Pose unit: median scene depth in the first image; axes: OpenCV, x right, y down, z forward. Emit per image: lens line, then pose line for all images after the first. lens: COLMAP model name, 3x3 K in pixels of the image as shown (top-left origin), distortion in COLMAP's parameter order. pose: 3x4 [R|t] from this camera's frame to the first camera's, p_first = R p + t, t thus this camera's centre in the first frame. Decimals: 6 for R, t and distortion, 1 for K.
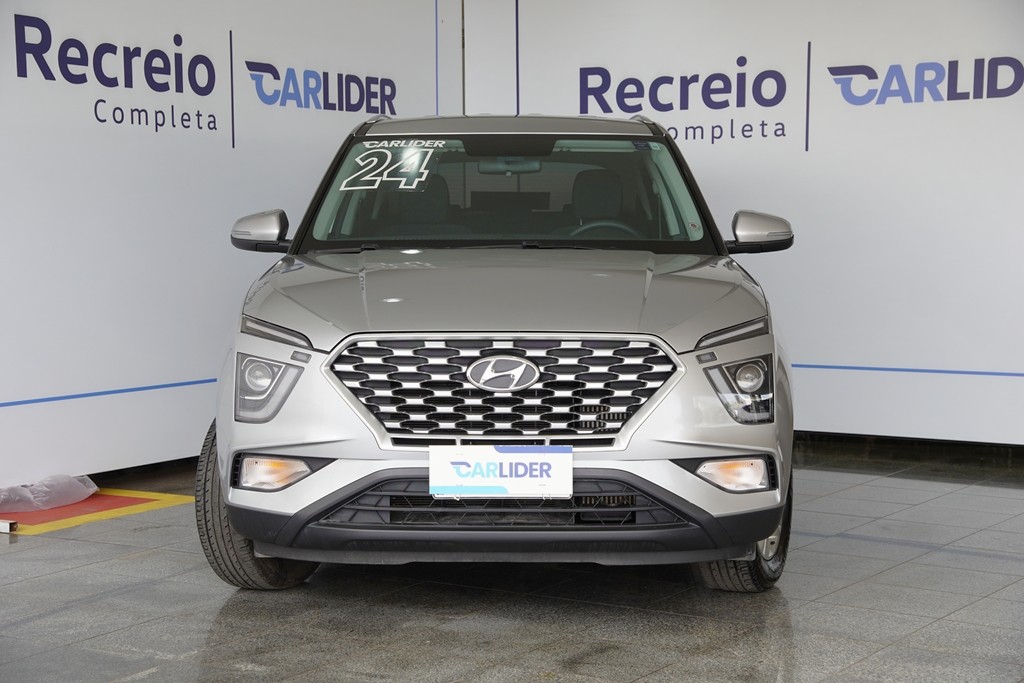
lens RADIAL K [[1829.6, 0, 512.0], [0, 1829.6, 341.5], [0, 0, 1]] dist [0.253782, 1.105247]
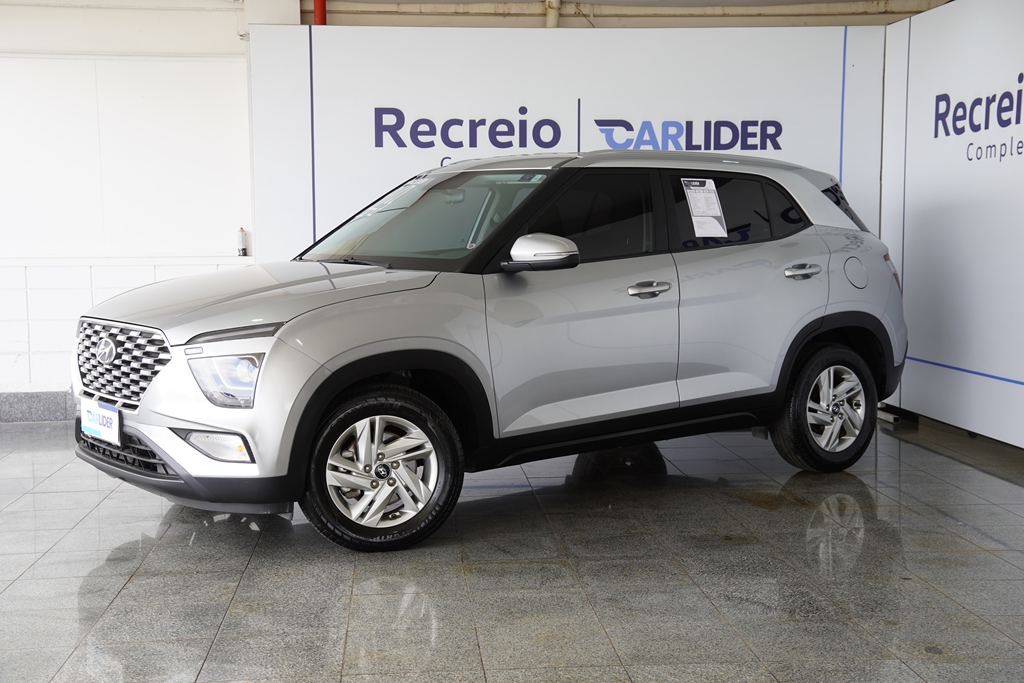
lens RADIAL K [[1287.7, 0, 512.0], [0, 1287.7, 341.5], [0, 0, 1]] dist [0.107868, 0.054802]
pose [[0.603866, 0.068743, -0.794116, 0.656612], [-0.052534, 0.997540, 0.046404, -0.035078], [0.795353, 0.013696, 0.605992, 0.437724]]
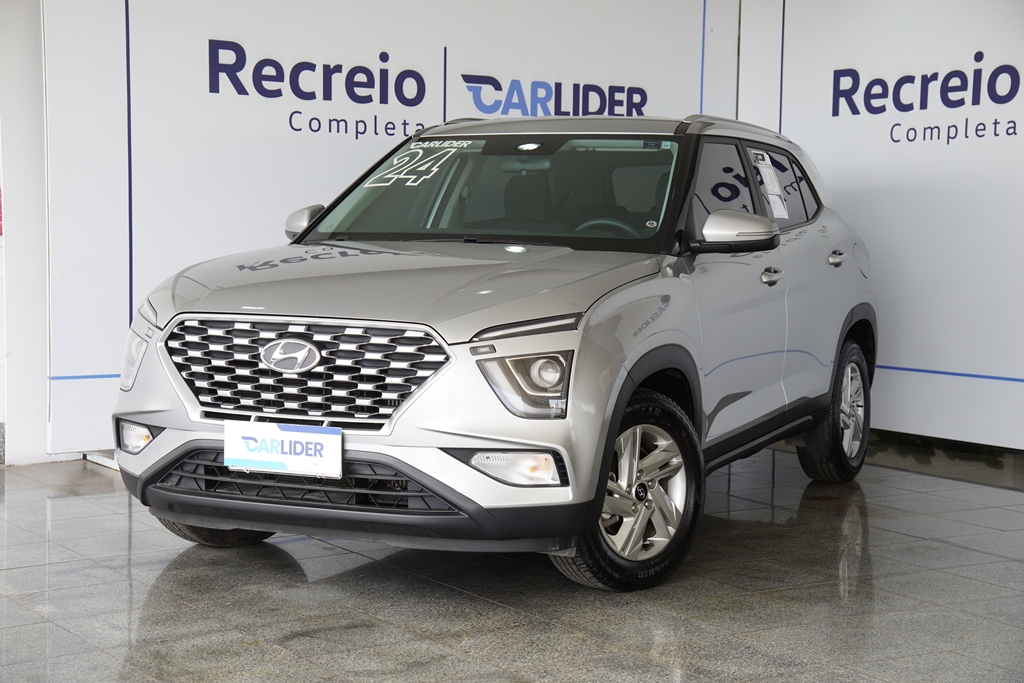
lens RADIAL K [[1692.1, 0, 512.0], [0, 1692.1, 341.5], [0, 0, 1]] dist [0.291054, 0.194073]
pose [[0.908889, 0.041867, -0.414931, 0.350301], [-0.042847, 0.999057, 0.006951, -0.001979], [0.414830, 0.011461, 0.909827, 0.110631]]
